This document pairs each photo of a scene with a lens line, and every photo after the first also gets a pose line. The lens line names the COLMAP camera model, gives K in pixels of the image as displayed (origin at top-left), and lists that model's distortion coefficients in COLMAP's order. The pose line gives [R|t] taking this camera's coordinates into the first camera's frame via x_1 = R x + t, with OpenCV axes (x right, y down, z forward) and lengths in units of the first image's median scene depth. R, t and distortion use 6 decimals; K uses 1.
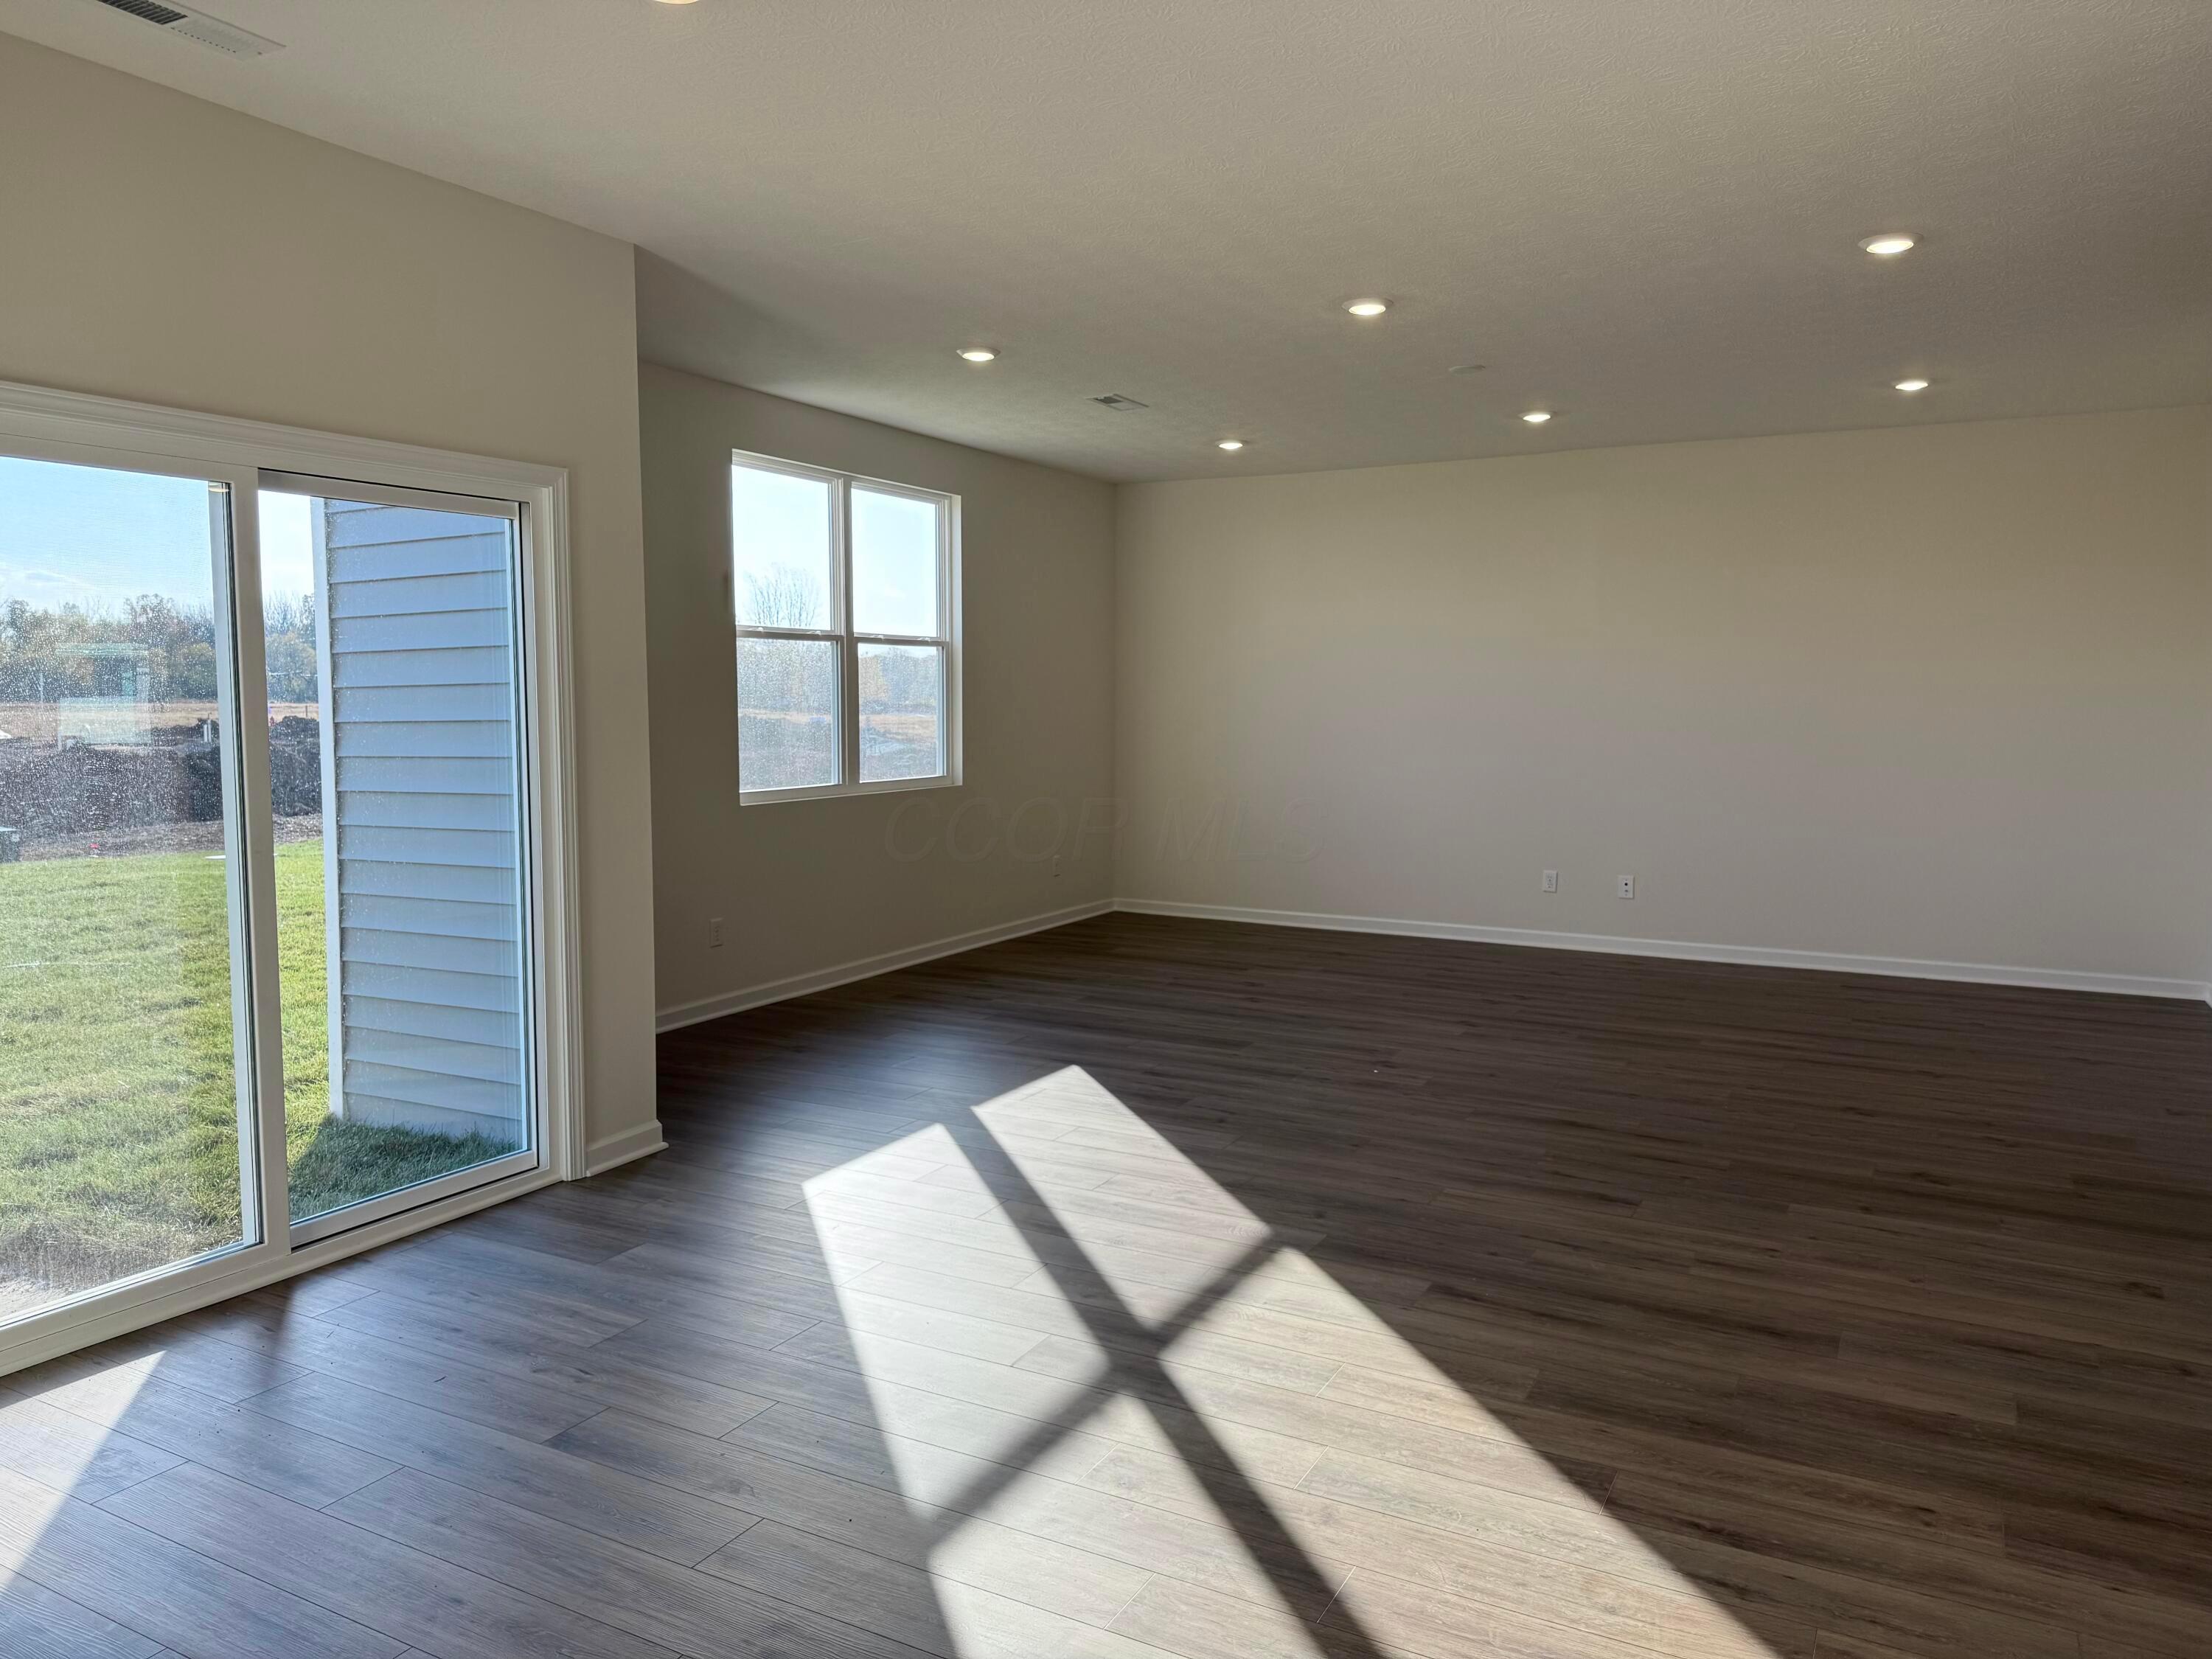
lens RADIAL K [[1534.1, 0, 1096.7], [0, 1534.1, 820.6], [0, 0, 1]] dist [0.111442, -0.163384]
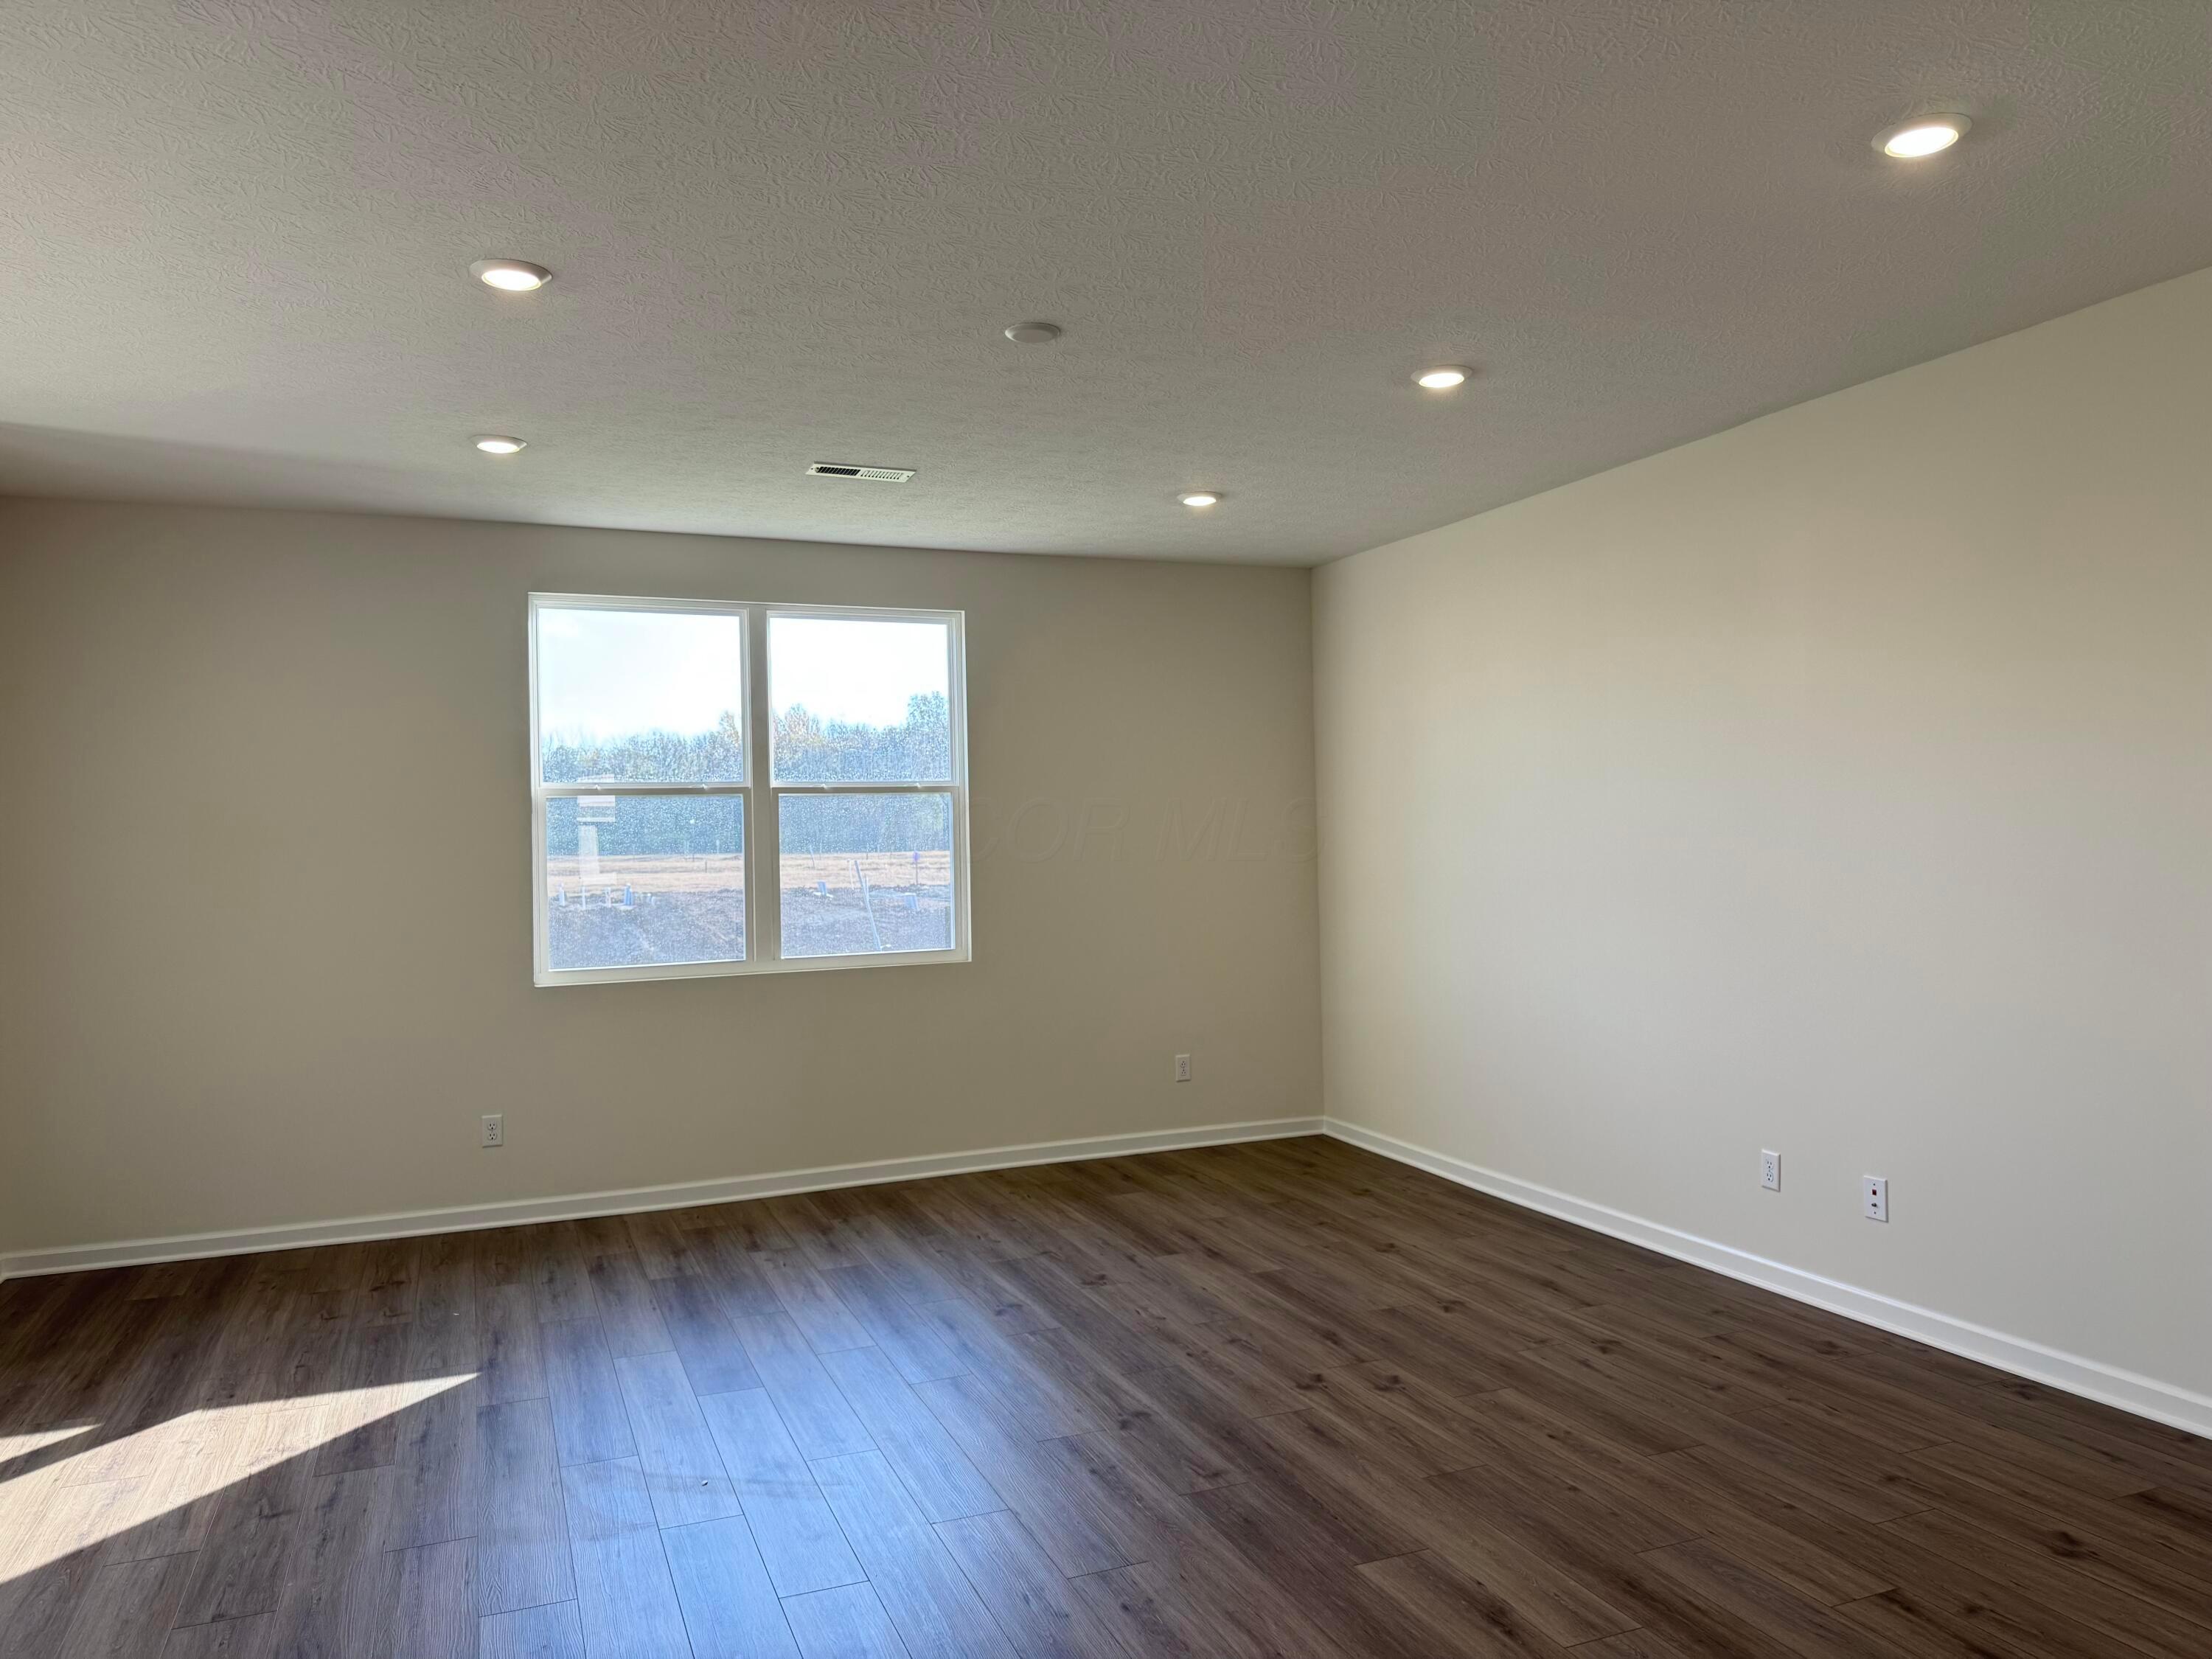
lens RADIAL K [[1547.9, 0, 1106.0], [0, 1547.9, 829.5], [0, 0, 1]] dist [0.010405, 0.003551]
pose [[0.786418, -0.017909, -0.617435, 0.768997], [-0.031311, 0.997139, -0.068802, -0.064588], [0.616900, 0.073440, 0.783607, 0.660323]]
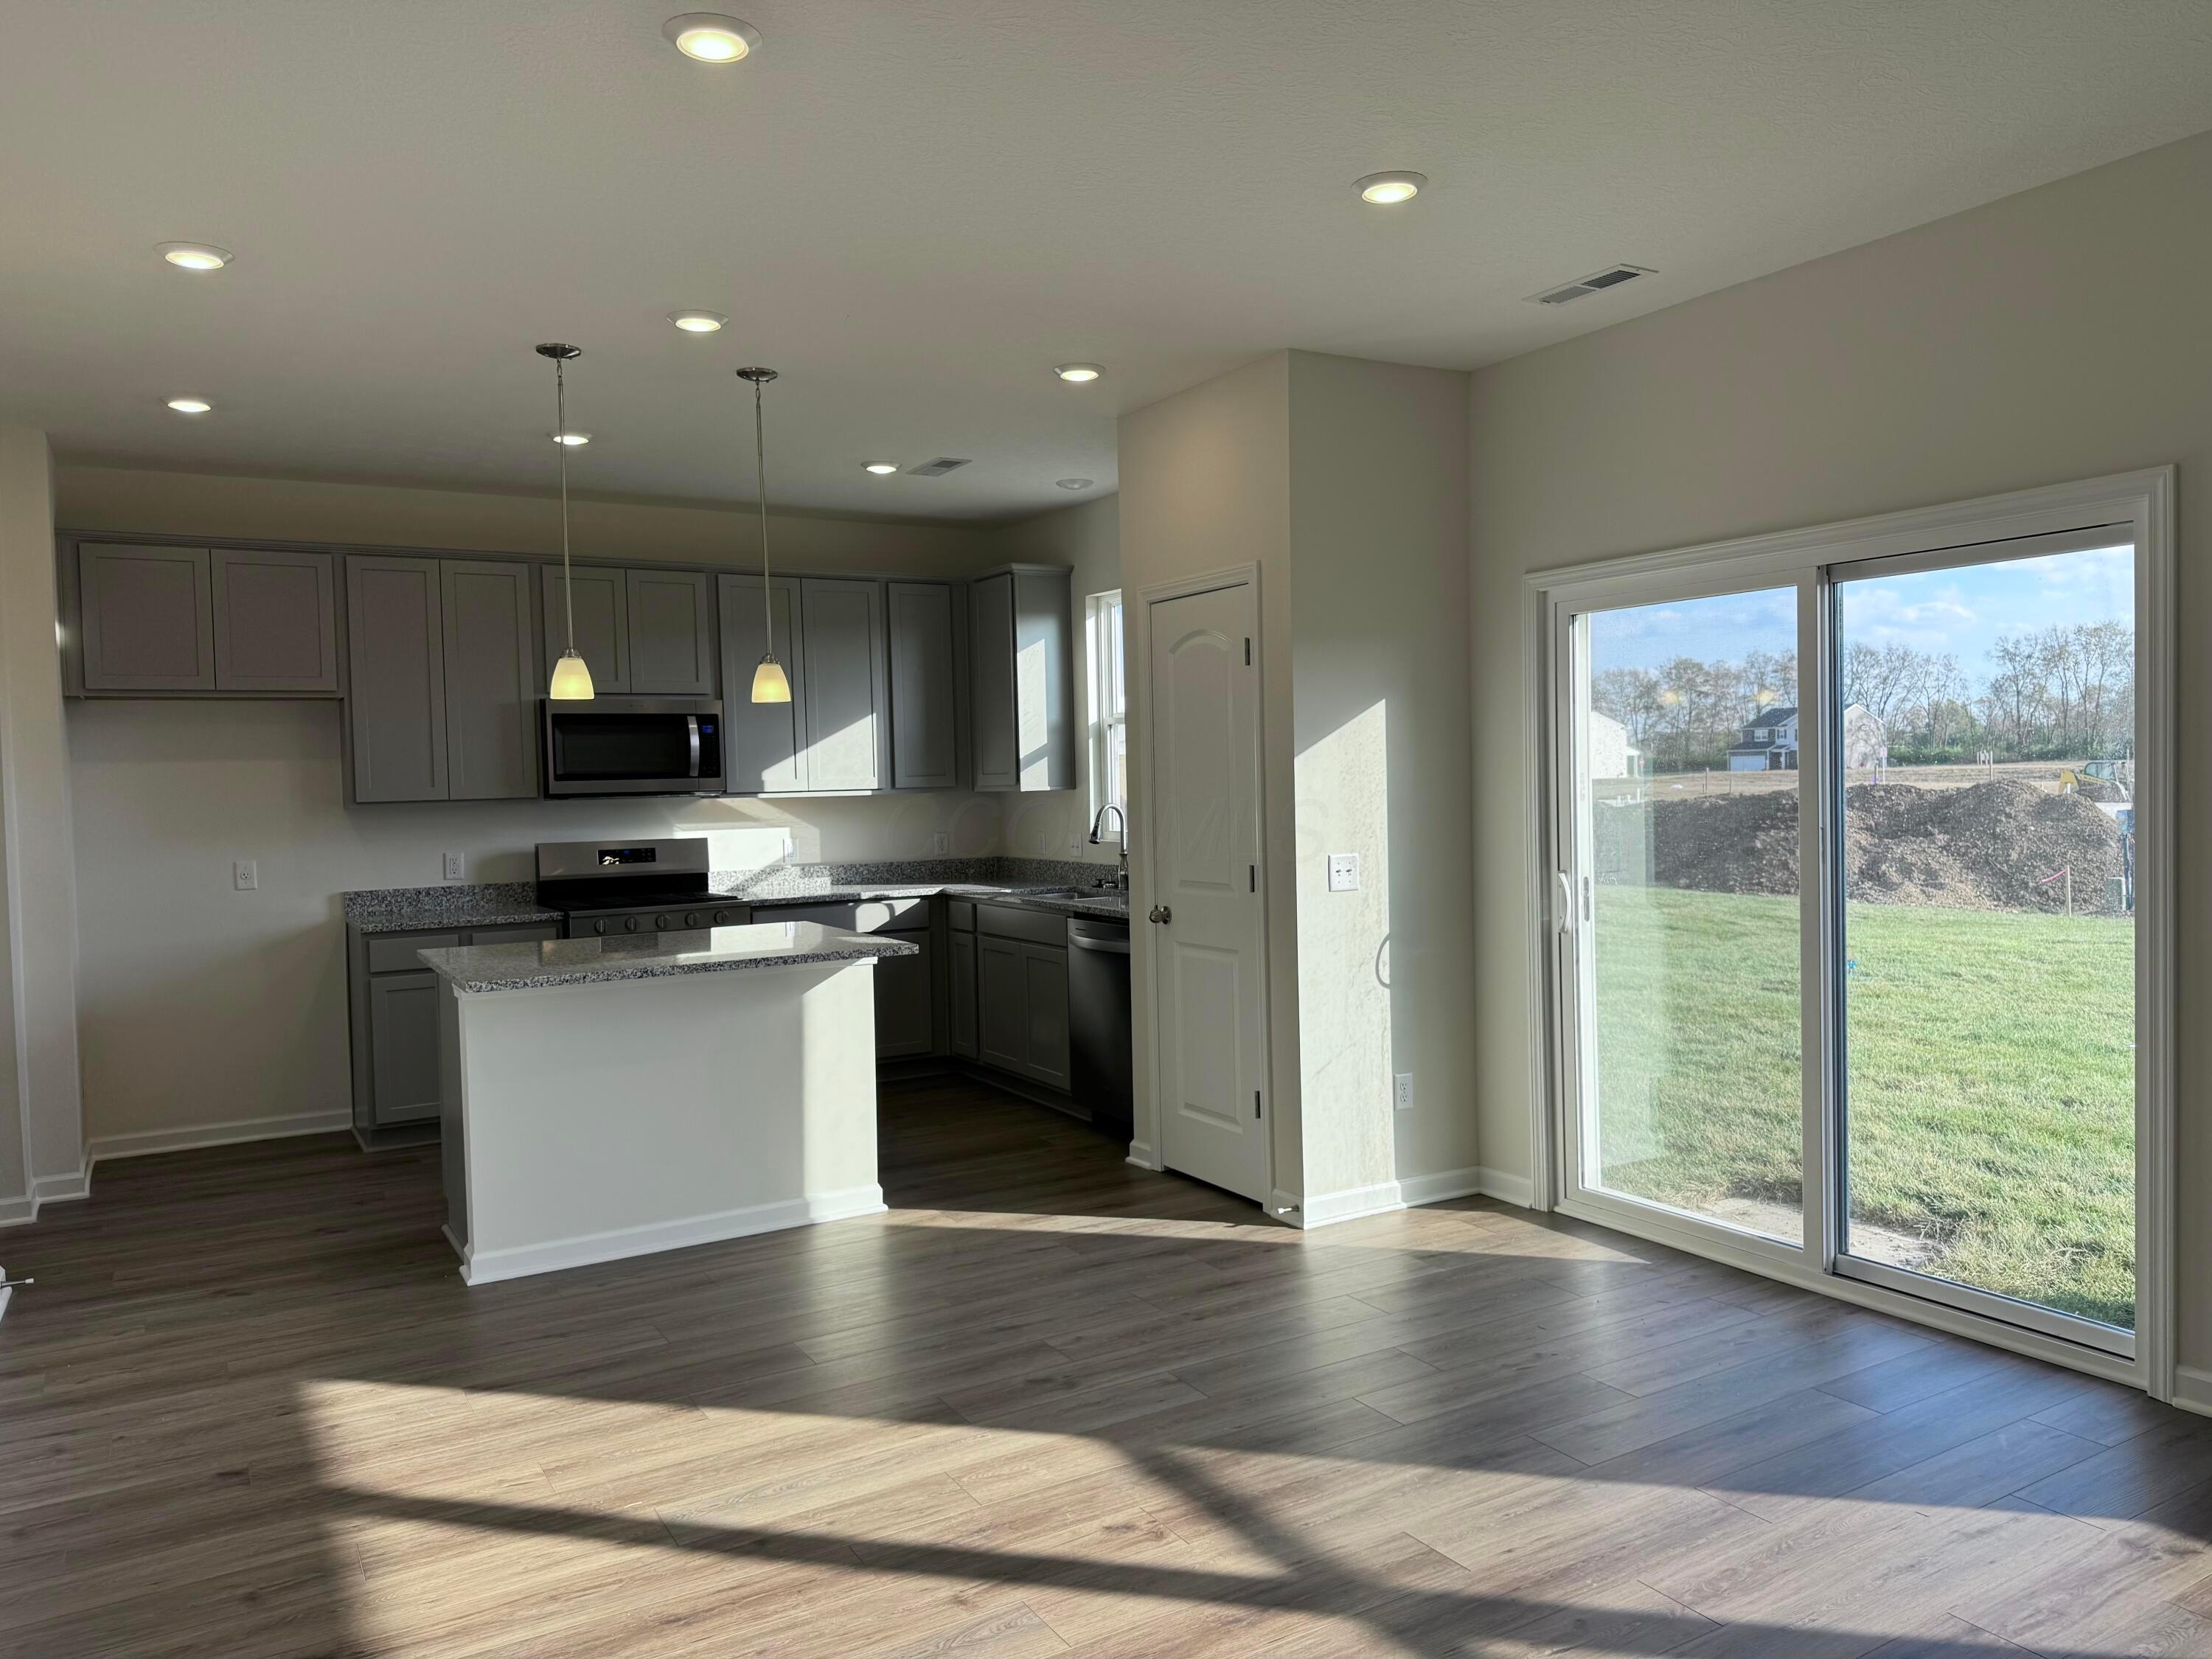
lens RADIAL K [[1534.1, 0, 1096.7], [0, 1534.1, 820.6], [0, 0, 1]] dist [0.111442, -0.163384]
pose [[-0.507543, 0.040085, -0.860693, 0.506486], [-0.049409, 0.995919, 0.075519, -0.072761], [0.860209, 0.080855, -0.503491, 0.819473]]
